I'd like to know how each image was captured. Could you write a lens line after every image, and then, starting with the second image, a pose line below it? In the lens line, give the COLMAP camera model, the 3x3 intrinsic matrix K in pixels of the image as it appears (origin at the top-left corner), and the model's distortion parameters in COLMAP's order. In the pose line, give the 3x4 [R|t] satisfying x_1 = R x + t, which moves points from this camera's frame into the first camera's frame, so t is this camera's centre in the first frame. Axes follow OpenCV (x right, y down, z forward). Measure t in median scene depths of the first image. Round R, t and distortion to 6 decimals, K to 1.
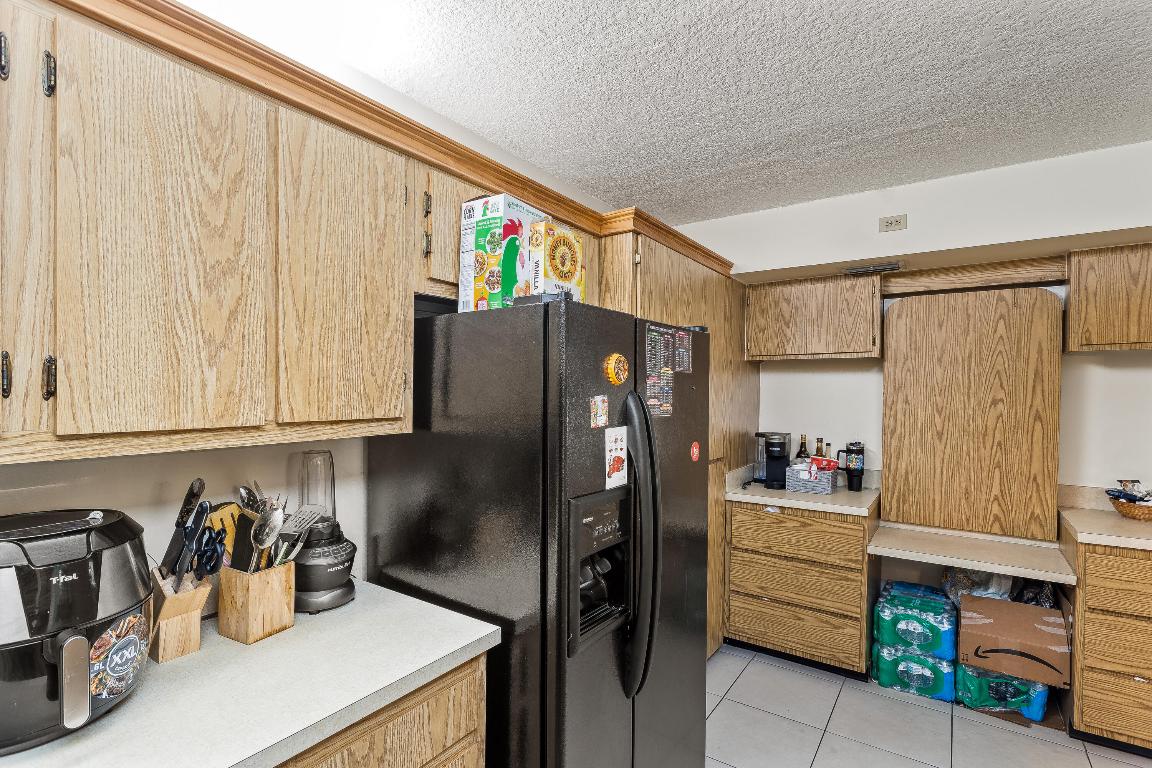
lens RADIAL K [[559.8, 0, 576.0], [0, 559.8, 384.0], [0, 0, 1]] dist [-0.000121, 0.000040]
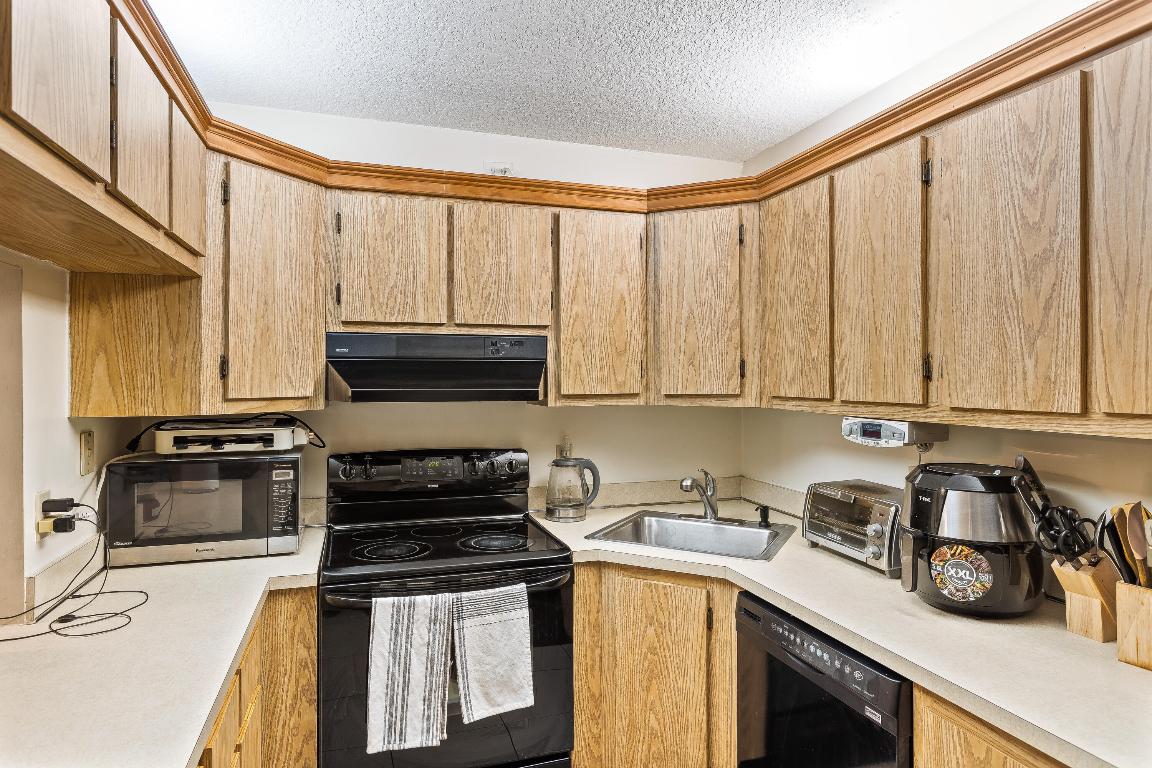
lens RADIAL K [[661.9, 0, 576.4], [0, 661.9, 379.8], [0, 0, 1]] dist [0.001359, 0.001548]
pose [[-0.602444, -0.002374, -0.798158, 0.906339], [-0.008651, 0.999956, 0.003555, 0.020801], [0.798114, 0.009046, -0.602438, 1.087961]]
